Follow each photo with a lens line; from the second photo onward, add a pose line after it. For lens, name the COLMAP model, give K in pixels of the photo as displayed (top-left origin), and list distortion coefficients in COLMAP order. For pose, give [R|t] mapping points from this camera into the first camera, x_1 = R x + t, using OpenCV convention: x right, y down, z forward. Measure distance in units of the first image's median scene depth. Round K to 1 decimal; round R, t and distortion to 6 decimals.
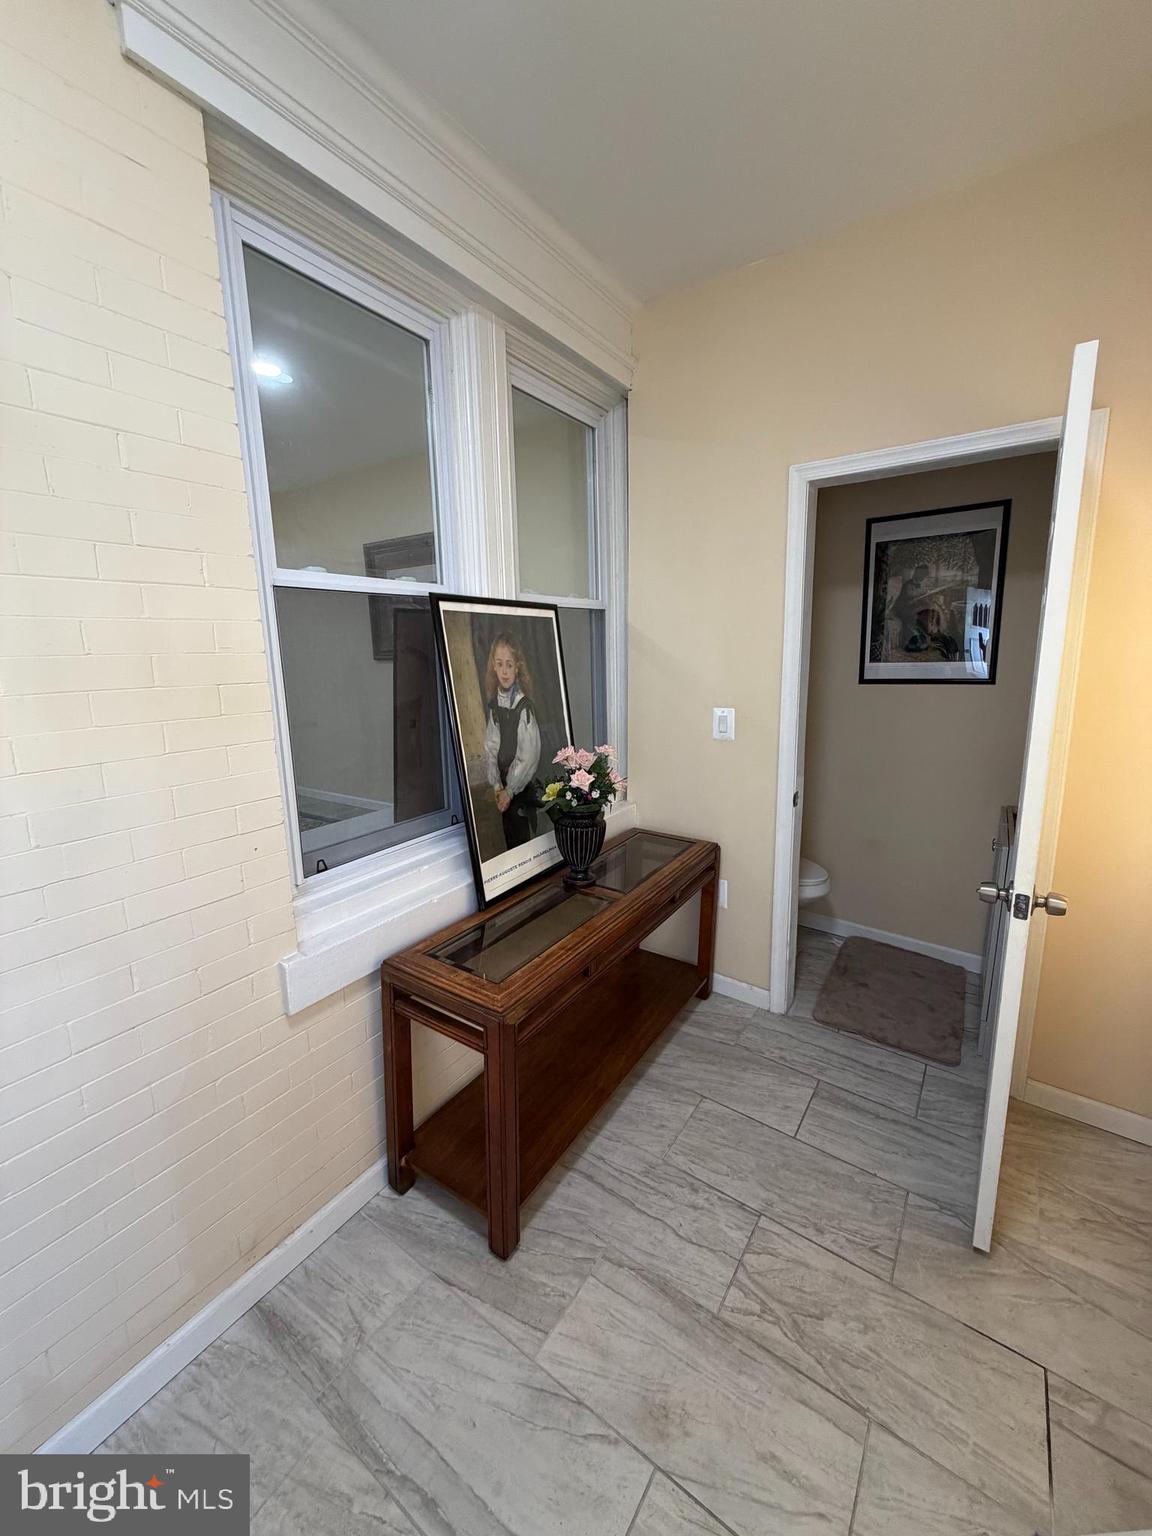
lens RADIAL K [[611.4, 0, 576.5], [0, 611.4, 765.4], [0, 0, 1]] dist [-0.001921, 0.000738]
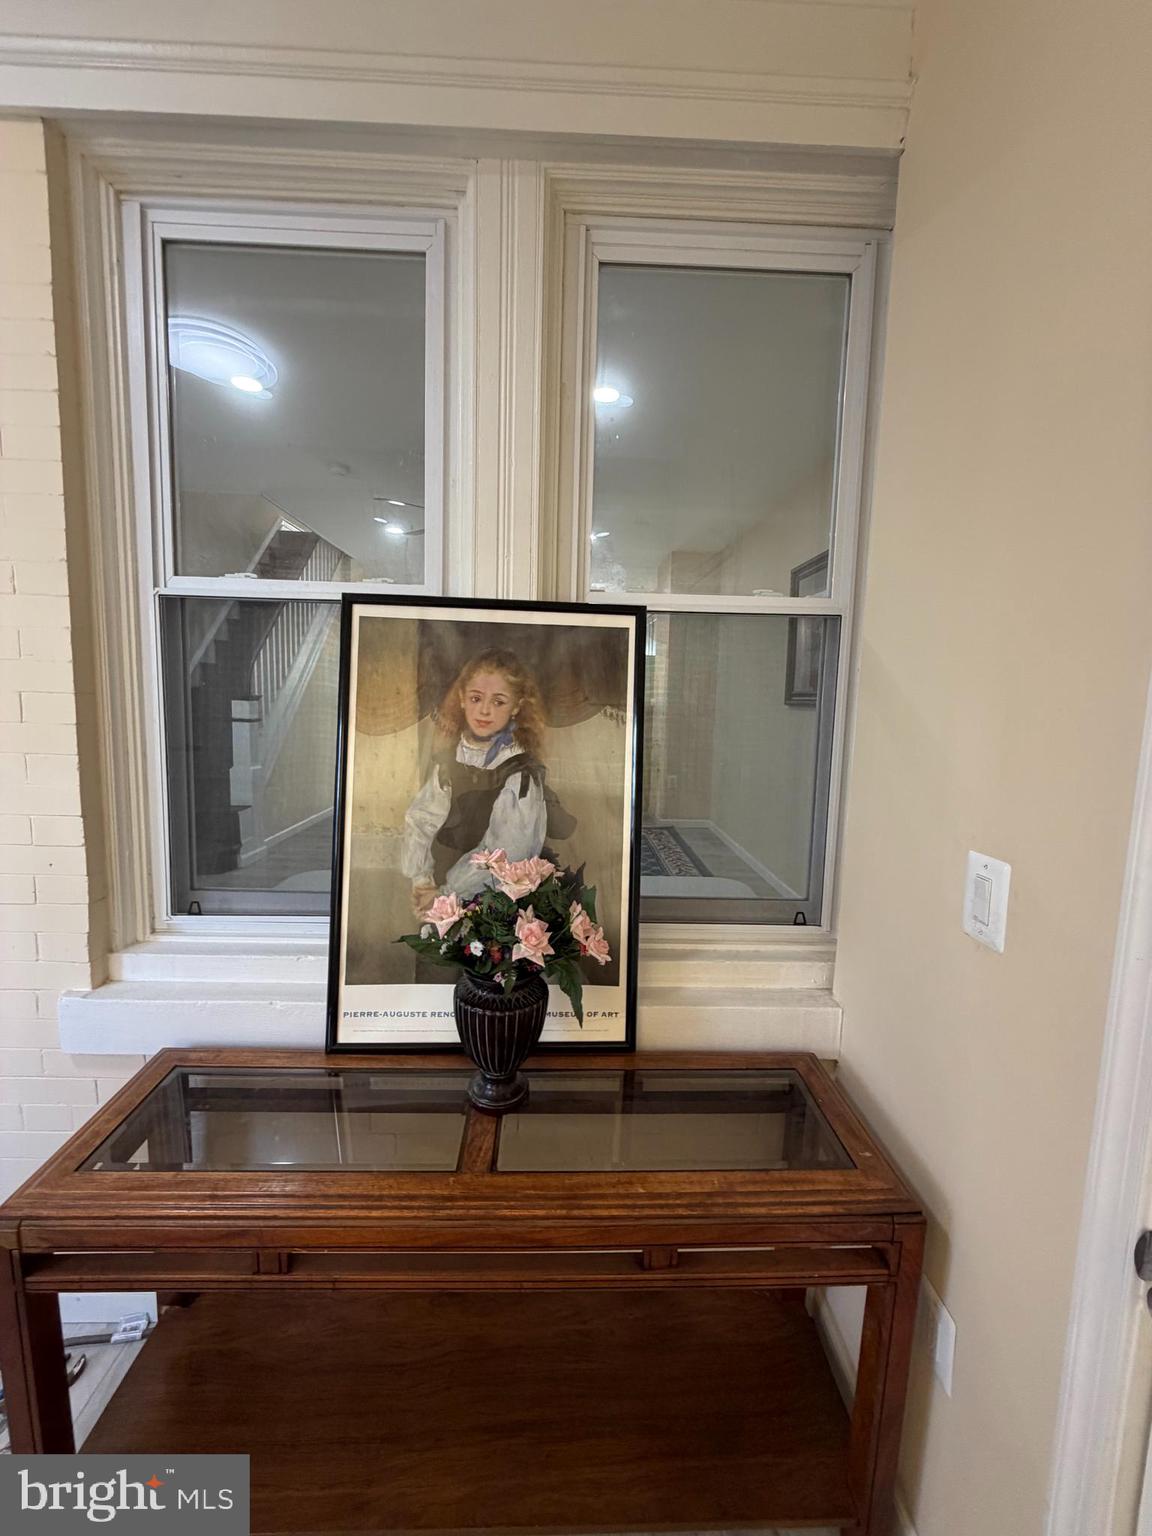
lens RADIAL K [[611.4, 0, 580.7], [0, 611.4, 760.8], [0, 0, 1]] dist [-0.001921, 0.000738]
pose [[0.576483, 0.128102, -0.807005, 0.470533], [-0.192222, 0.981178, 0.018436, -0.134407], [0.794178, 0.144496, 0.590257, 0.716984]]
